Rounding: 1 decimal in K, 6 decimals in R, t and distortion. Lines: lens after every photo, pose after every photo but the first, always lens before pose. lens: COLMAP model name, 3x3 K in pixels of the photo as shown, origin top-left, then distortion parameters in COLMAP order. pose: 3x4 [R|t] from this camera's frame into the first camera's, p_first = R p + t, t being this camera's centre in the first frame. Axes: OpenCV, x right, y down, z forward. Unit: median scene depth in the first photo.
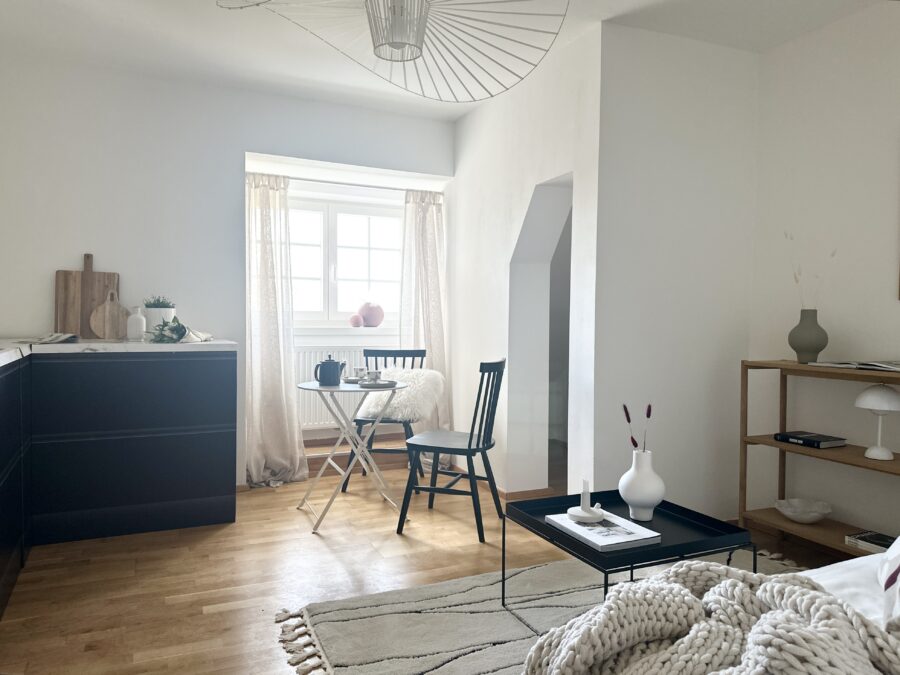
lens RADIAL K [[637.4, 0, 446.6], [0, 637.4, 334.2], [0, 0, 1]] dist [-0.013260, -0.008679]
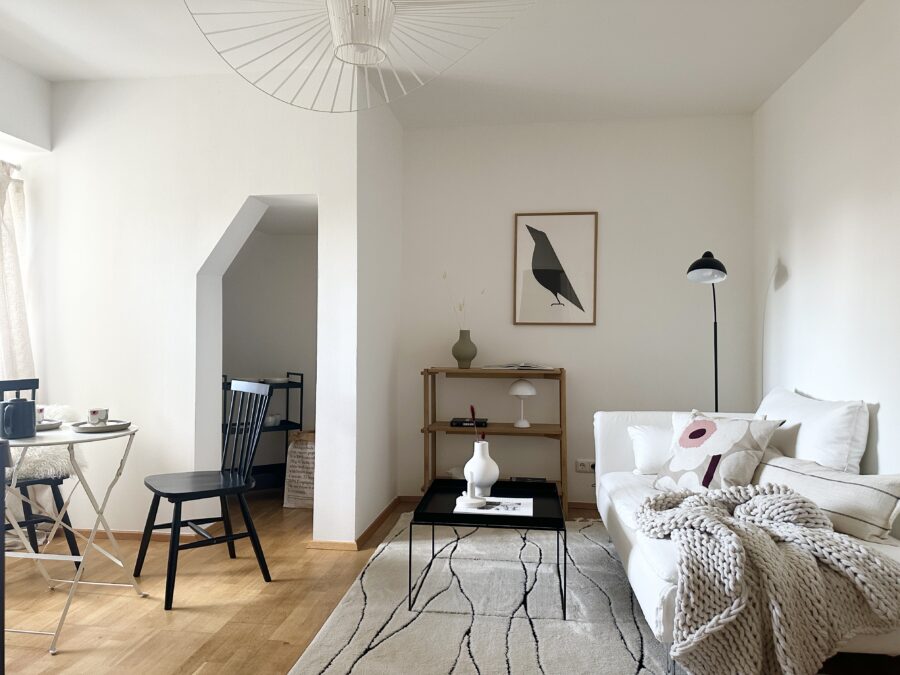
lens RADIAL K [[637.4, 0, 448.8], [0, 637.4, 337.1], [0, 0, 1]] dist [-0.013260, -0.008679]
pose [[0.491666, -0.004803, 0.870771, -0.634622], [0.019471, 0.999795, -0.005480, -0.015592], [-0.870566, 0.019649, 0.491659, 0.330981]]
